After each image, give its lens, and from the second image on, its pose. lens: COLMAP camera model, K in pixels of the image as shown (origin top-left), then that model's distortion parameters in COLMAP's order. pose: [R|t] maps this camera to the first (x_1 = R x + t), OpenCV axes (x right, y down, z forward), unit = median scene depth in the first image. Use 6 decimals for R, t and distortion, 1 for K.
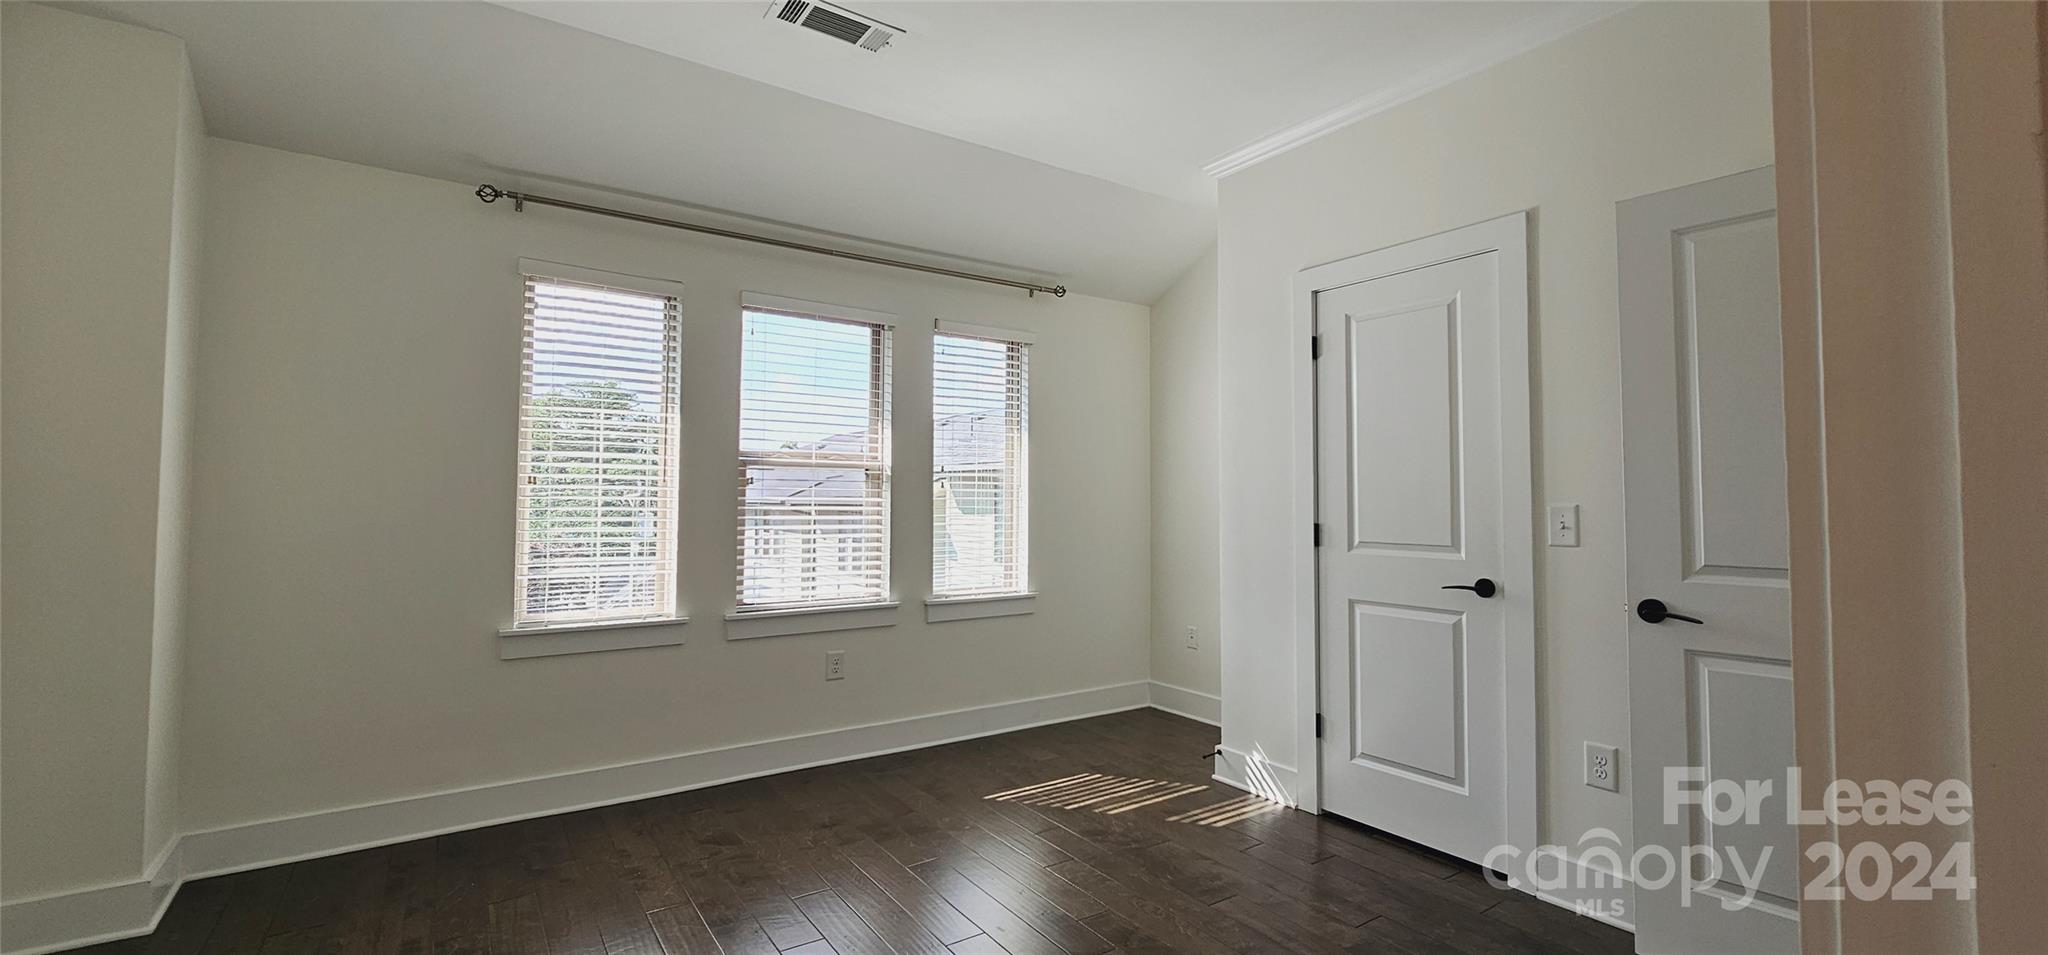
lens RADIAL K [[842.2, 0, 1040.2], [0, 842.2, 475.8], [0, 0, 1]] dist [0.002312, 0.000371]
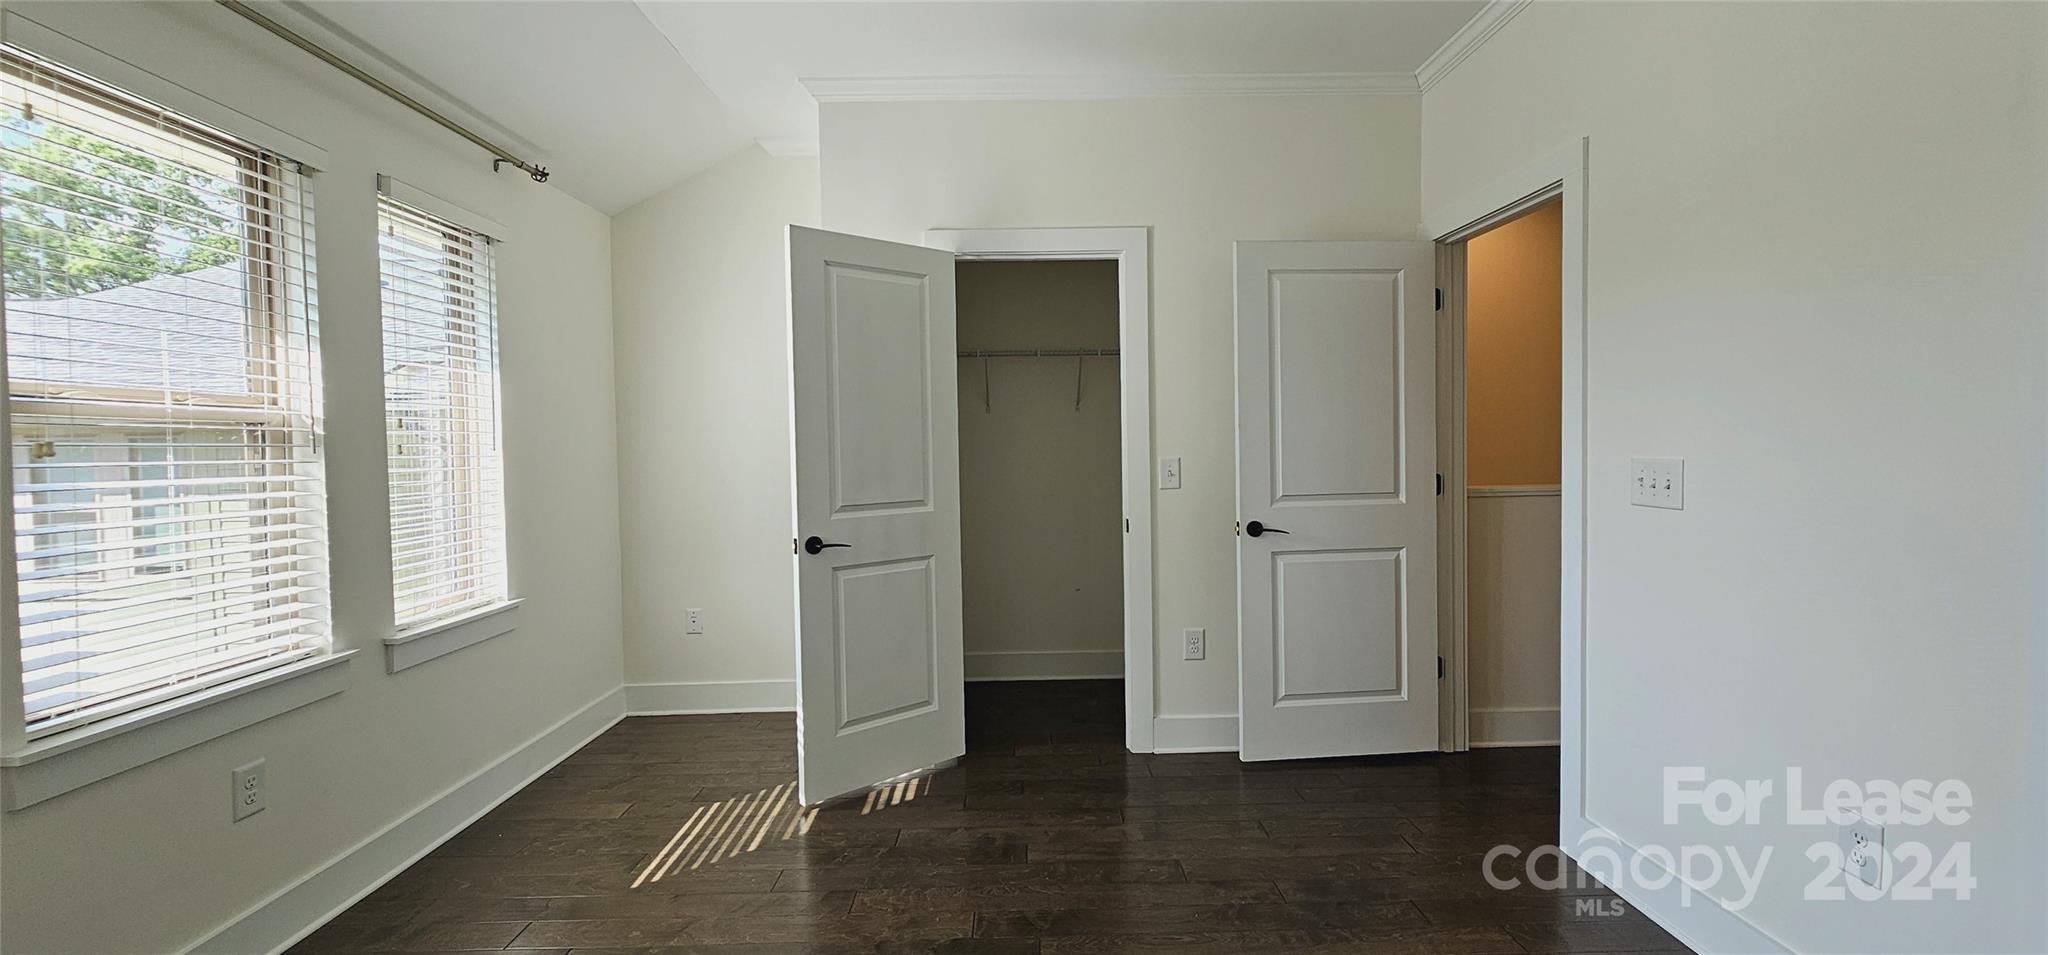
lens RADIAL K [[842.2, 0, 1034.5], [0, 842.2, 471.5], [0, 0, 1]] dist [0.002312, 0.000371]
pose [[0.556150, -0.041275, 0.830056, -0.402703], [-0.004836, 0.998588, 0.052895, -0.008625], [-0.831068, -0.033432, 0.555165, 0.291364]]
